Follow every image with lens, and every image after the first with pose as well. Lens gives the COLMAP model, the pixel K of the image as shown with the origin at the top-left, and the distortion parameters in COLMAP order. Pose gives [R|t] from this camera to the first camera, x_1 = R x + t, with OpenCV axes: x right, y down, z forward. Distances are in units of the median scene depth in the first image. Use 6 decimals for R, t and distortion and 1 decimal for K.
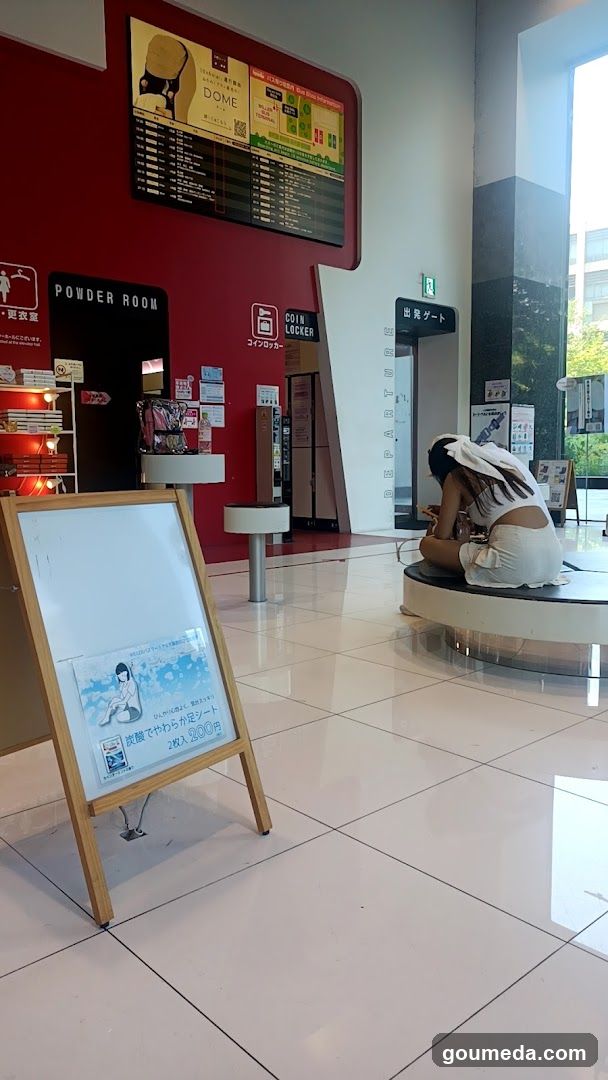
lens RADIAL K [[821.5, 0, 304.0], [0, 821.5, 540.0], [0, 0, 1]] dist [0.064698, -0.046165]
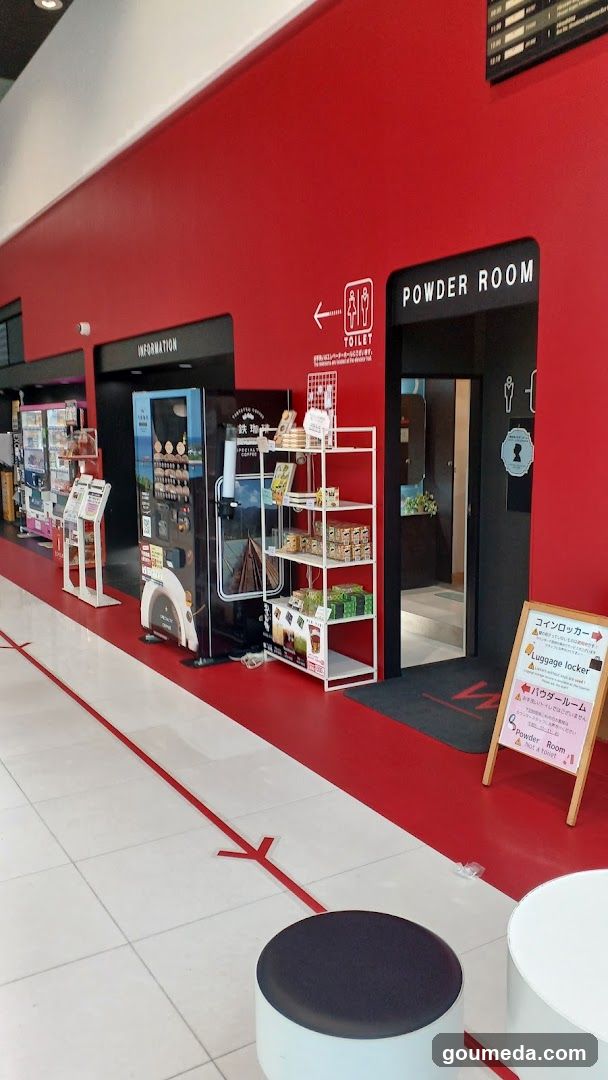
lens RADIAL K [[821.5, 0, 304.0], [0, 821.5, 540.0], [0, 0, 1]] dist [0.064698, -0.046165]
pose [[-0.215127, 0.158260, -0.963677, 0.409353], [-0.095814, 0.978601, 0.182099, -0.217778], [0.971874, 0.131508, -0.195360, 1.067985]]
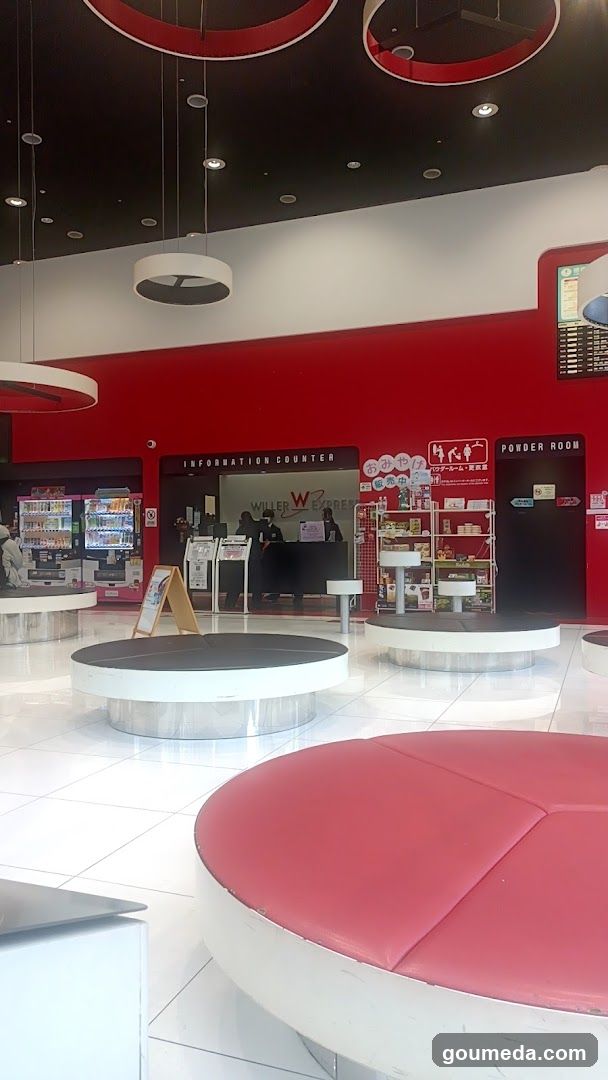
lens RADIAL K [[821.5, 0, 304.0], [0, 821.5, 540.0], [0, 0, 1]] dist [0.064698, -0.046165]
pose [[0.441897, 0.009956, -0.897011, 0.983202], [-0.085995, 0.995803, -0.031311, -0.035558], [0.892935, 0.090974, 0.440898, -0.053258]]
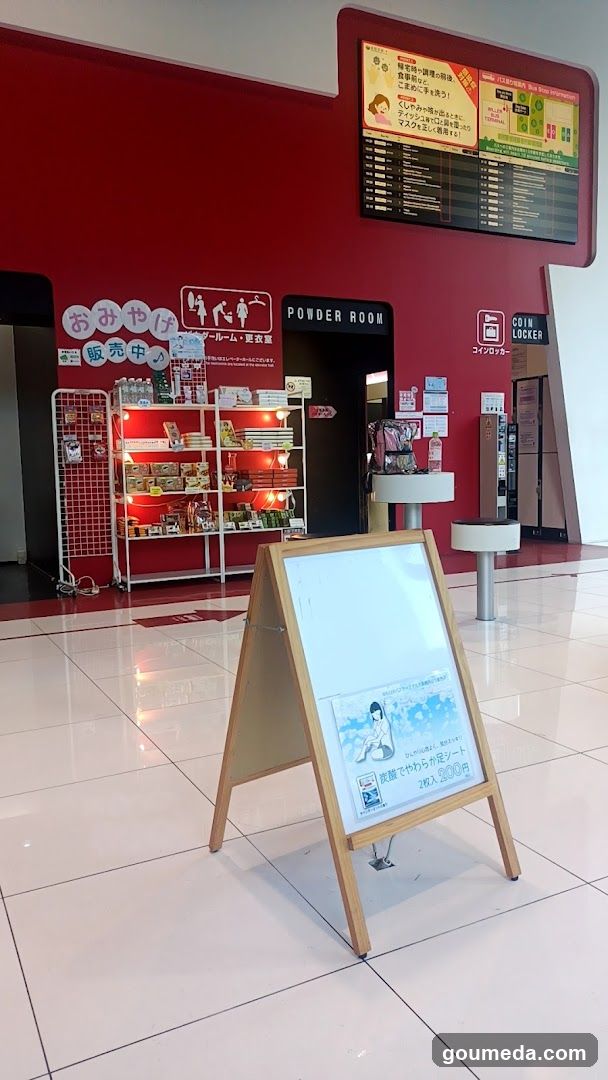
lens RADIAL K [[821.5, 0, 304.0], [0, 821.5, 540.0], [0, 0, 1]] dist [0.064698, -0.046165]
pose [[0.965707, 0.007080, -0.259537, -0.005900], [-0.008595, 0.999952, -0.004703, -0.007473], [0.259491, 0.006772, 0.965722, -0.004459]]
